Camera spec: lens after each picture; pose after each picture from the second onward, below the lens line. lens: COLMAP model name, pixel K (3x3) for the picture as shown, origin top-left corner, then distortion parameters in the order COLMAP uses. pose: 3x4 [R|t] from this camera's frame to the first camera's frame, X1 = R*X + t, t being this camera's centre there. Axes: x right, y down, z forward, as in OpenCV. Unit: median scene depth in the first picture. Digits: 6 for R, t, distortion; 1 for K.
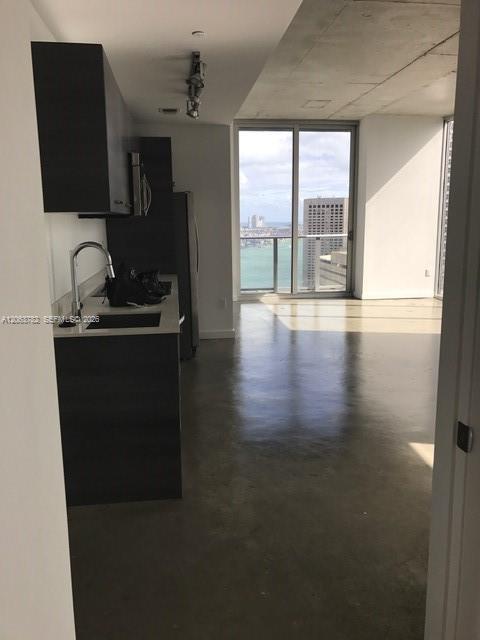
lens RADIAL K [[521.7, 0, 243.2], [0, 521.7, 314.6], [0, 0, 1]] dist [0.018098, -0.005947]
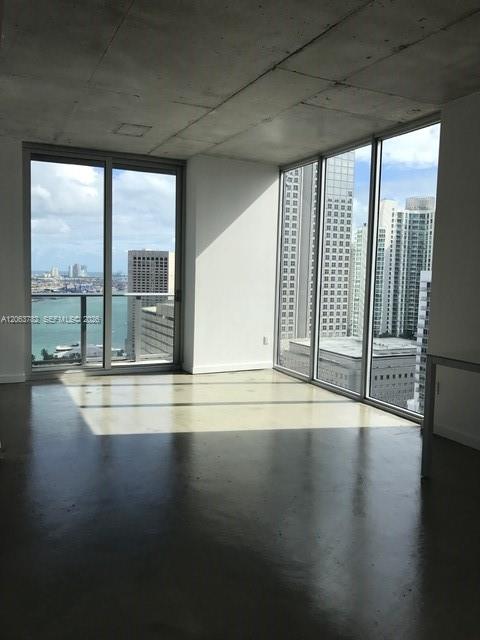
lens RADIAL K [[521.7, 0, 243.2], [0, 521.7, 314.6], [0, 0, 1]] dist [0.018098, -0.005947]
pose [[0.945769, 0.008111, 0.324739, 0.037752], [0.023724, 0.995294, -0.093955, -0.044180], [-0.323973, 0.096564, 0.941126, 0.204187]]
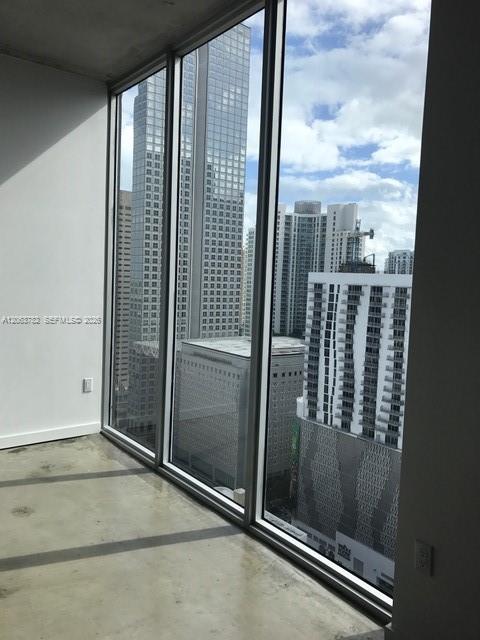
lens RADIAL K [[515.6, 0, 230.3], [0, 515.6, 307.6], [0, 0, 1]] dist [0.060383, -0.001012]
pose [[0.873054, 0.012210, 0.487470, 0.231251], [0.042155, 0.994054, -0.100398, -0.100866], [-0.485797, 0.108202, 0.867348, 0.504877]]
